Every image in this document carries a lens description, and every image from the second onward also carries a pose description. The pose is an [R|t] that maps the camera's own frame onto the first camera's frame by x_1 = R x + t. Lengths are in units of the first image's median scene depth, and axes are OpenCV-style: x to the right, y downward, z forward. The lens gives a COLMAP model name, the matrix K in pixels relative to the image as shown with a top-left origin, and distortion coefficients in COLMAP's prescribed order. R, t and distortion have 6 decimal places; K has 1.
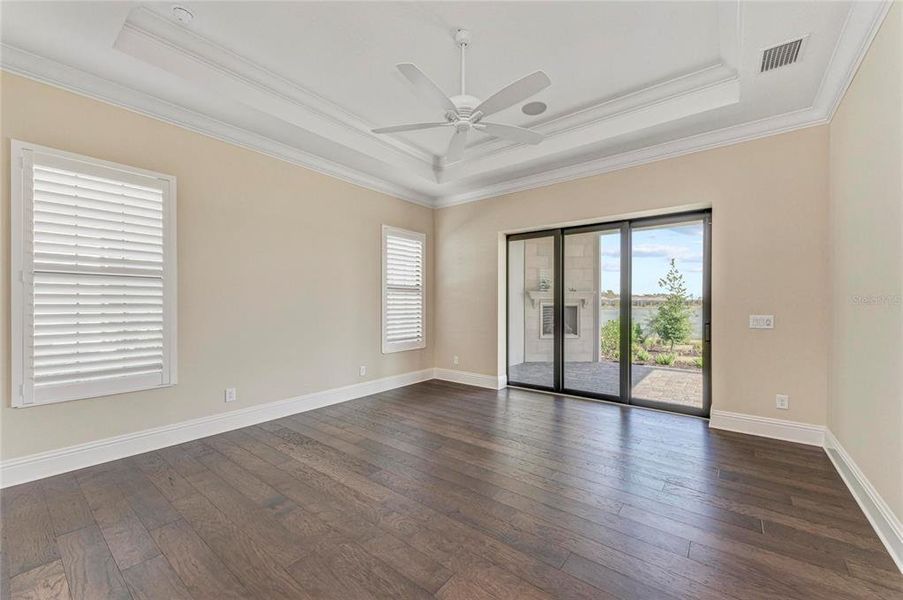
lens RADIAL K [[348.9, 0, 455.4], [0, 348.9, 305.6], [0, 0, 1]] dist [0.001561, 0.000036]
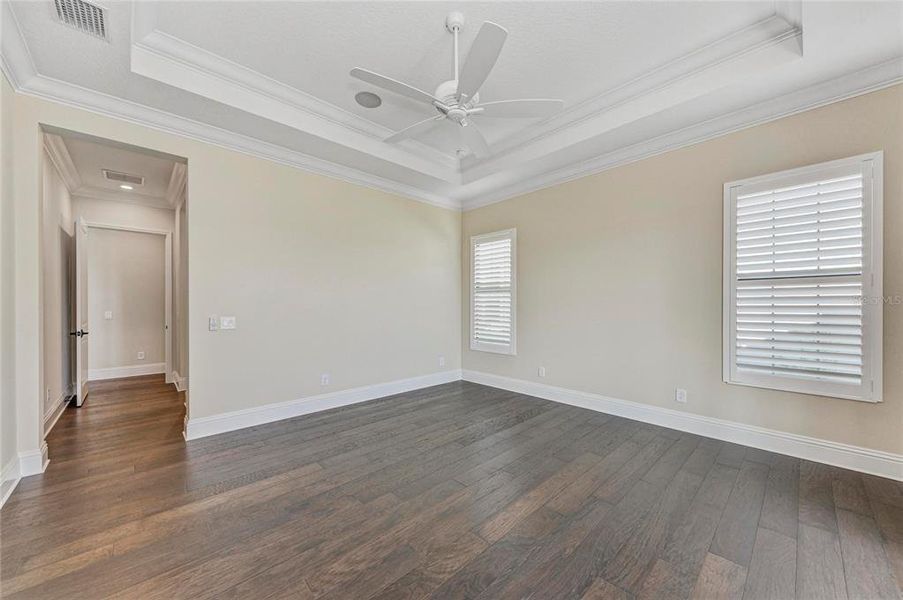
lens RADIAL K [[325.0, 0, 454.4], [0, 325.0, 307.3], [0, 0, 1]] dist [-0.006876, -0.000116]
pose [[-0.148653, 0.004469, -0.988879, 0.443746], [-0.003097, 0.999983, 0.004985, -0.003564], [0.988885, 0.003804, -0.148636, 0.566804]]
